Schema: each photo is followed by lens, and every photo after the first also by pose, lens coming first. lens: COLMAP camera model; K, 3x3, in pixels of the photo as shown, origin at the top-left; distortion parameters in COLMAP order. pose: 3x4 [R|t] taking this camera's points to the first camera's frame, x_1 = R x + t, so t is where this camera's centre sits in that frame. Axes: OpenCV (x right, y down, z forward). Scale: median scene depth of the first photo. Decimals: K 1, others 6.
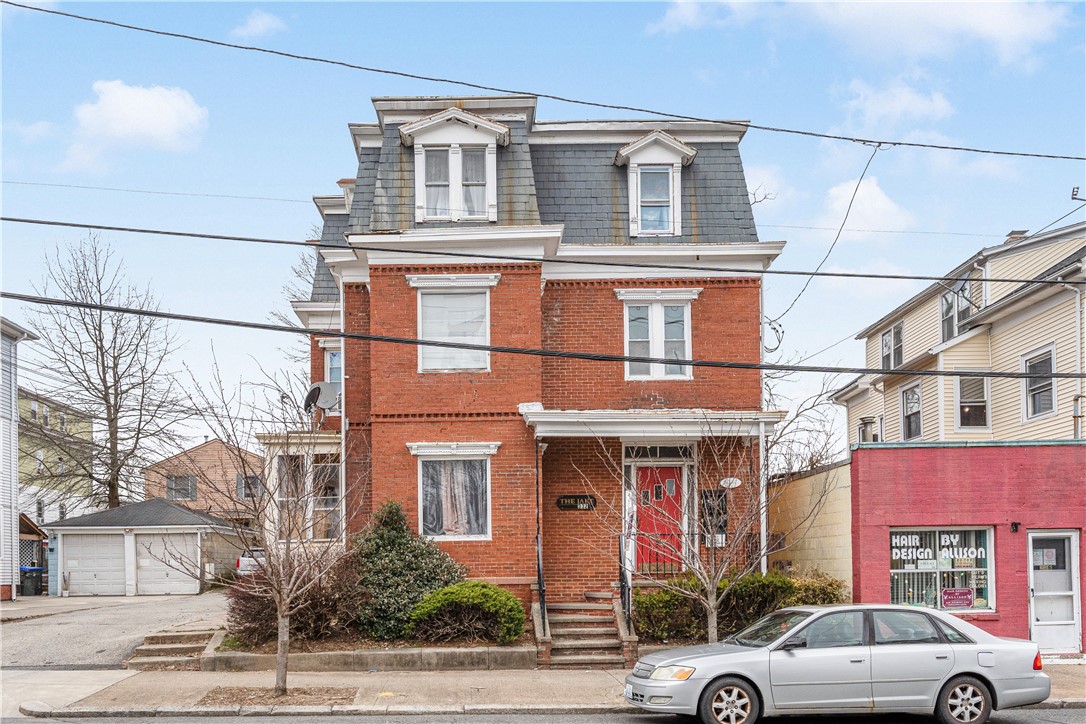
lens RADIAL K [[924.8, 0, 508.3], [0, 924.8, 564.4], [0, 0, 1]] dist [0.000213, 0.005262]
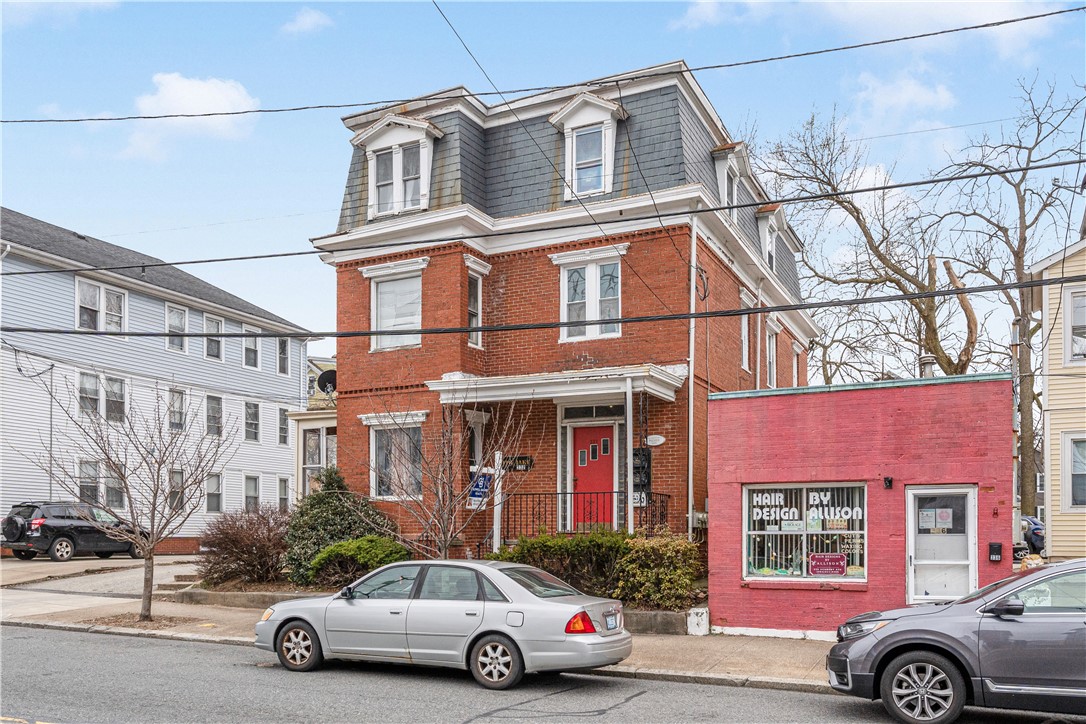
lens RADIAL K [[918.3, 0, 543.9], [0, 918.3, 536.5], [0, 0, 1]] dist [-0.001610, -0.001949]
pose [[0.885211, 0.016212, -0.464907, 0.624802], [-0.011941, 0.999855, 0.012130, 0.002384], [0.465036, -0.005186, 0.885276, 0.099656]]
